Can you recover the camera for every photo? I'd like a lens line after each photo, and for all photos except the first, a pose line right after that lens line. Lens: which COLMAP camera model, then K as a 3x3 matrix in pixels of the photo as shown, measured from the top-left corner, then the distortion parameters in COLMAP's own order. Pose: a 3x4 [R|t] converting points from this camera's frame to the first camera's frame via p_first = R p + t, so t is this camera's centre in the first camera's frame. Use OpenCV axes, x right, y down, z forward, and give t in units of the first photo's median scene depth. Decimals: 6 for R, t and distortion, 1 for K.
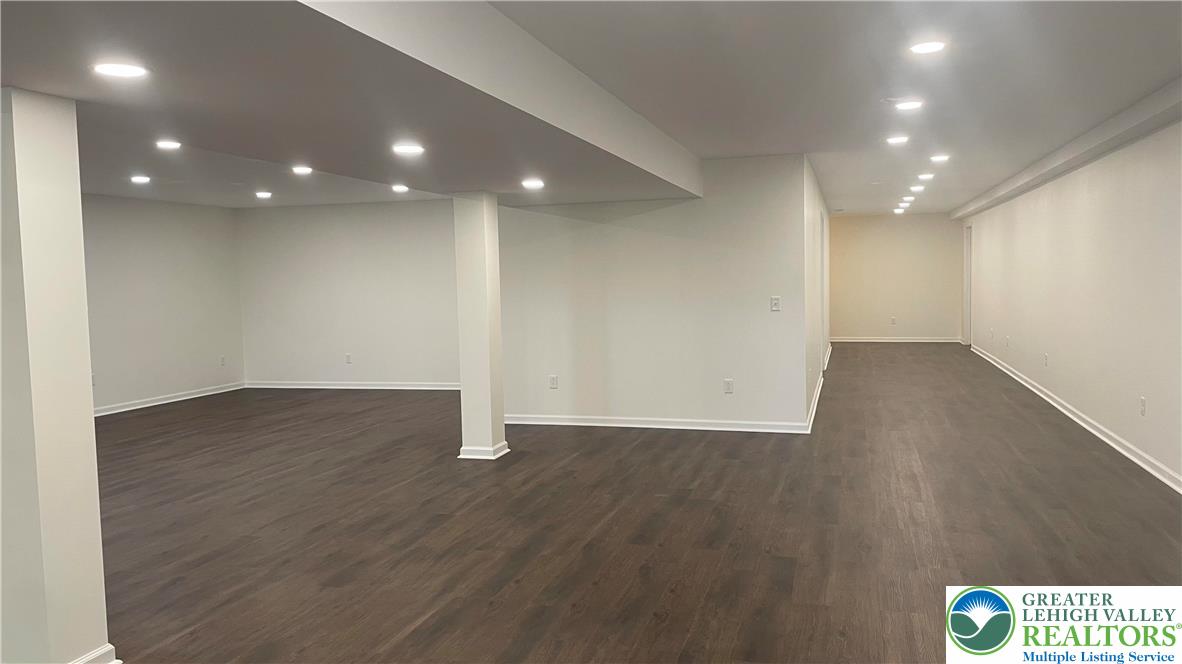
lens RADIAL K [[881.8, 0, 587.7], [0, 881.8, 337.8], [0, 0, 1]] dist [0.092413, -0.111298]
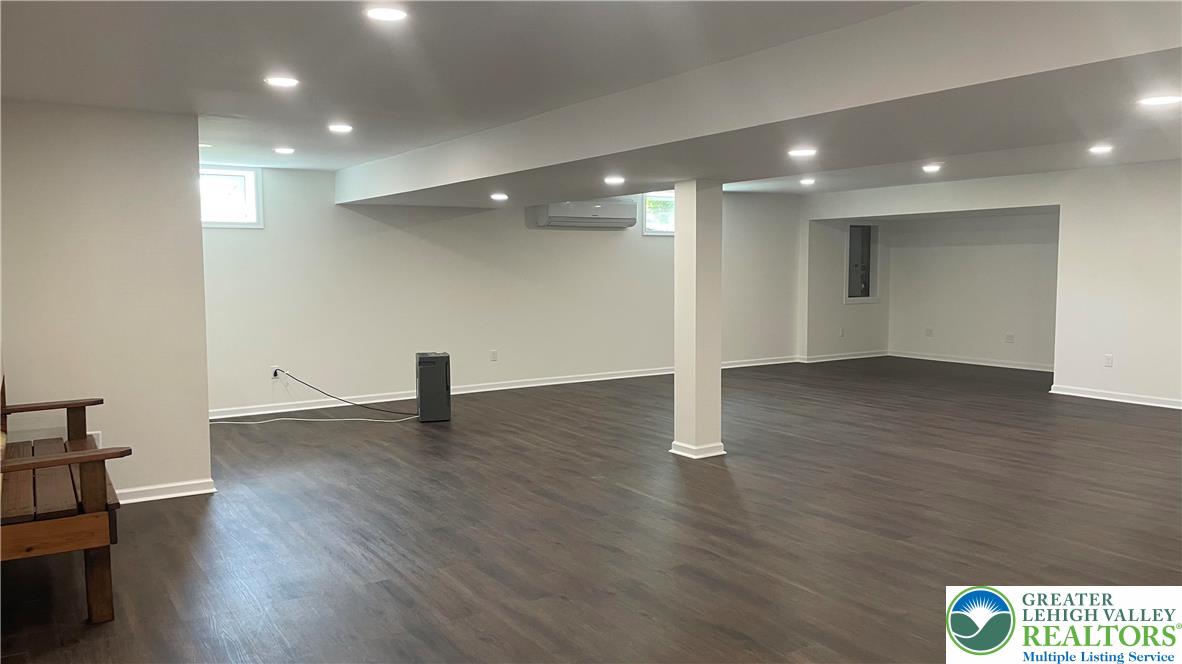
lens RADIAL K [[881.8, 0, 590.9], [0, 881.8, 334.6], [0, 0, 1]] dist [0.092413, -0.111298]
pose [[-0.648118, 0.093782, -0.755744, 0.712488], [-0.029516, 0.988549, 0.147984, -0.126034], [0.760968, 0.118218, -0.637928, 1.341583]]
